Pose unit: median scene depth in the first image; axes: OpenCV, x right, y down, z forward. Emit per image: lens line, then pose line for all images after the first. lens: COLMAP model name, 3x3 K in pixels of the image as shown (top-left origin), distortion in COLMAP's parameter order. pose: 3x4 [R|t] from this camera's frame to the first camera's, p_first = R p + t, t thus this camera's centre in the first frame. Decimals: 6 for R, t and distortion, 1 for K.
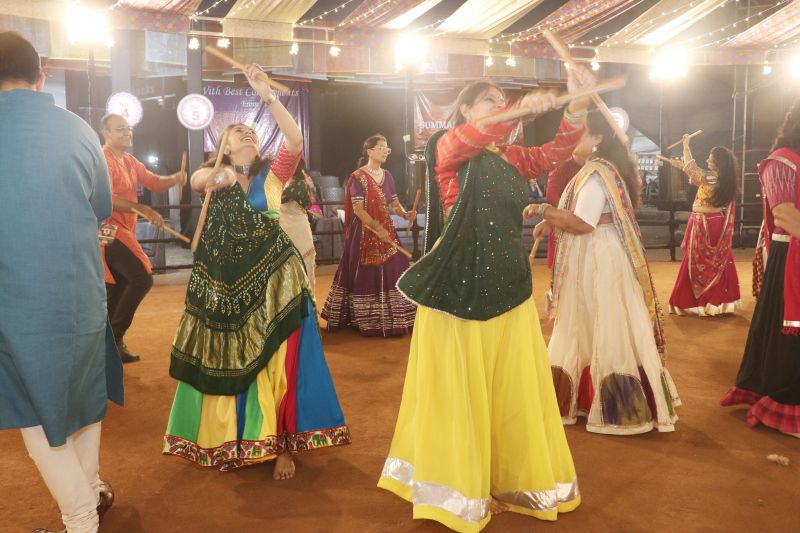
lens RADIAL K [[661.5, 0, 400.0], [0, 661.5, 266.5], [0, 0, 1]] dist [-0.180549, 0.158615]
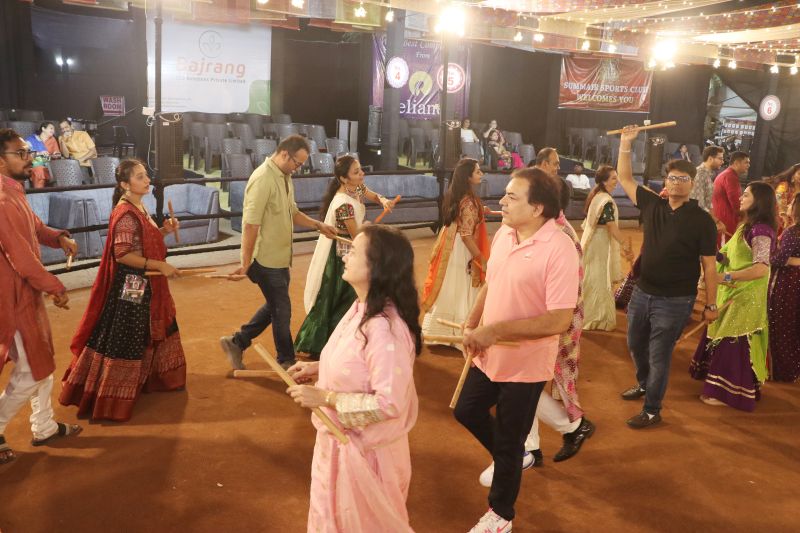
lens RADIAL K [[657.1, 0, 400.0], [0, 657.1, 266.5], [0, 0, 1]] dist [-0.186130, 0.161653]
pose [[0.997902, 0.054126, 0.035527, -0.479338], [-0.058114, 0.990706, 0.122979, -0.048448], [-0.028540, -0.124785, 0.991773, -0.200331]]
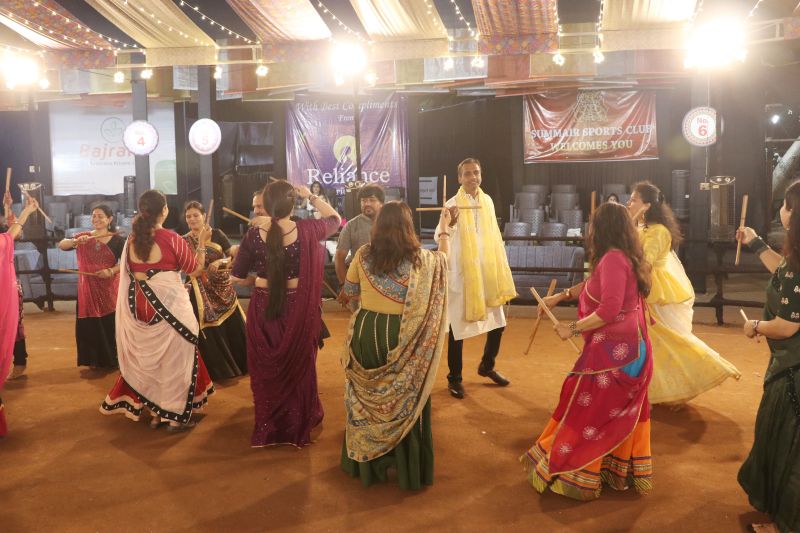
lens RADIAL K [[657.1, 0, 400.0], [0, 657.1, 266.5], [0, 0, 1]] dist [-0.186130, 0.161653]
pose [[0.904972, 0.047639, -0.422795, 0.436674], [-0.046254, 0.998838, 0.013539, -0.072377], [0.422949, 0.007303, 0.906124, 0.246333]]
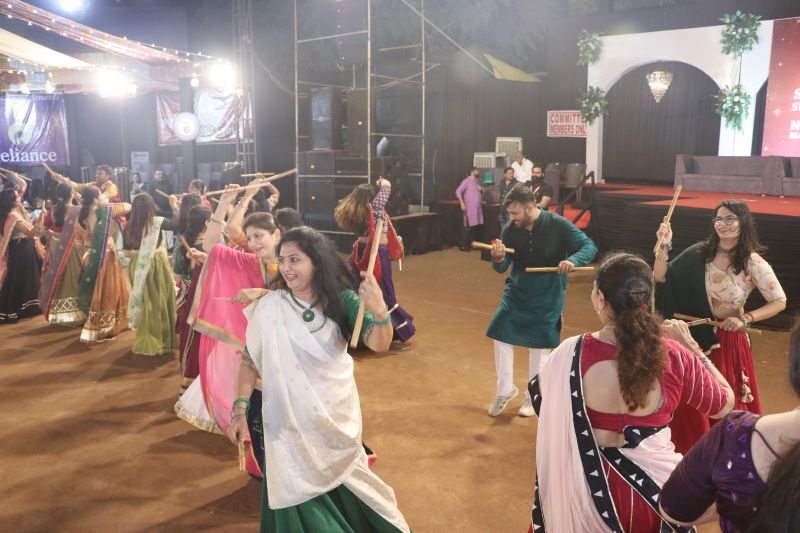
lens RADIAL K [[657.1, 0, 400.0], [0, 657.1, 266.5], [0, 0, 1]] dist [-0.186130, 0.161653]
pose [[0.968696, 0.058721, -0.241207, 1.231567], [-0.045432, 0.997146, 0.060296, -0.097840], [0.244059, -0.047450, 0.968599, 0.072583]]
